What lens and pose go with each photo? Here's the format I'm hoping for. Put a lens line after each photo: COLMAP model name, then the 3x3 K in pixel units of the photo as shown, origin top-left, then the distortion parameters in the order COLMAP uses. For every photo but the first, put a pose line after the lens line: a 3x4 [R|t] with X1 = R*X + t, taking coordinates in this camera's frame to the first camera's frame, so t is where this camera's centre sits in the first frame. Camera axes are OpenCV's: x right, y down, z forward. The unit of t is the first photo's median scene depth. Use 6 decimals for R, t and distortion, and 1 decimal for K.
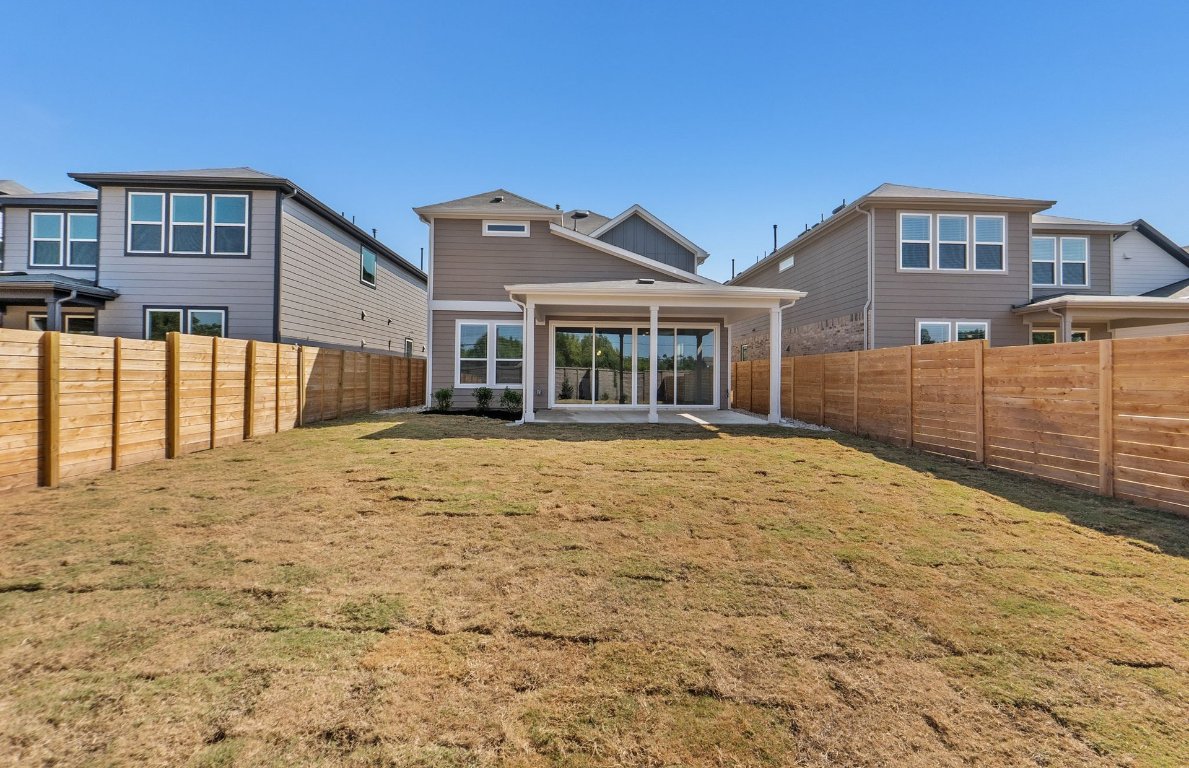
lens RADIAL K [[509.2, 0, 590.5], [0, 509.2, 369.6], [0, 0, 1]] dist [-0.001260, -0.000748]
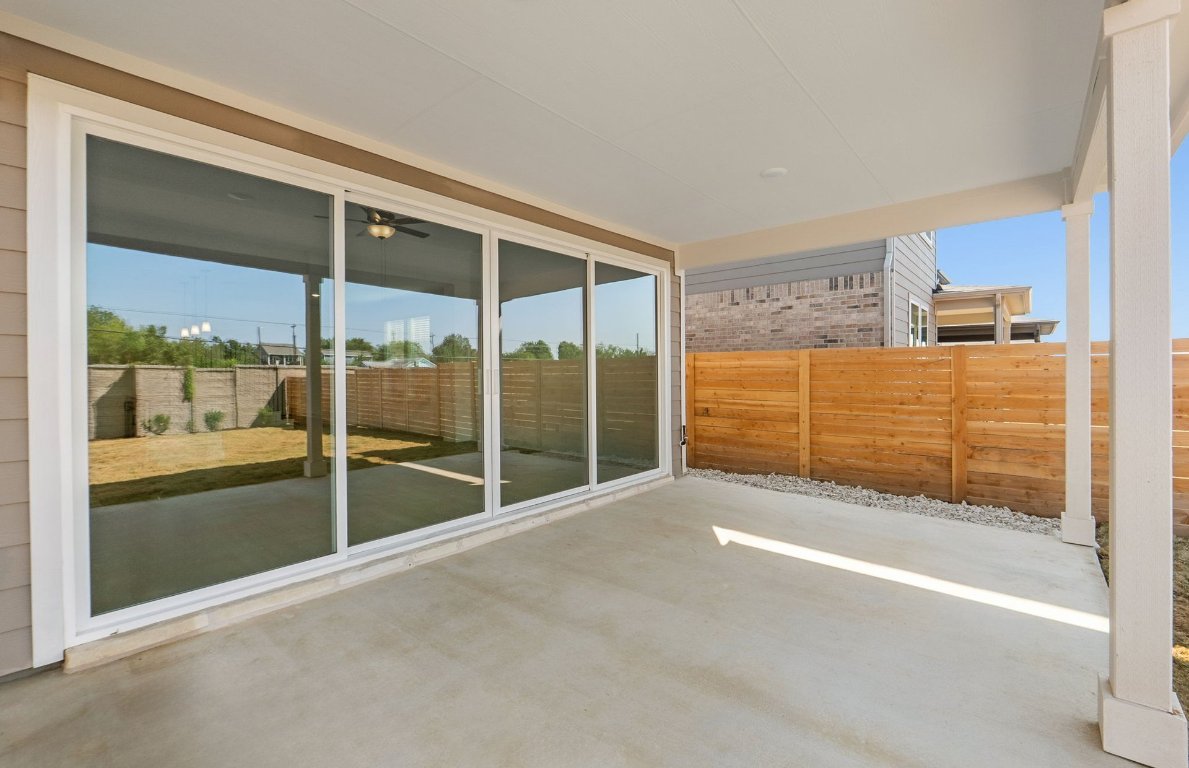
lens RADIAL K [[509.2, 0, 590.5], [0, 509.2, 369.6], [0, 0, 1]] dist [-0.001260, -0.000748]
pose [[0.689922, -0.004235, 0.723871, -0.080651], [-0.002379, 0.999964, 0.008118, -0.009441], [-0.723880, -0.007323, 0.689887, 0.764910]]
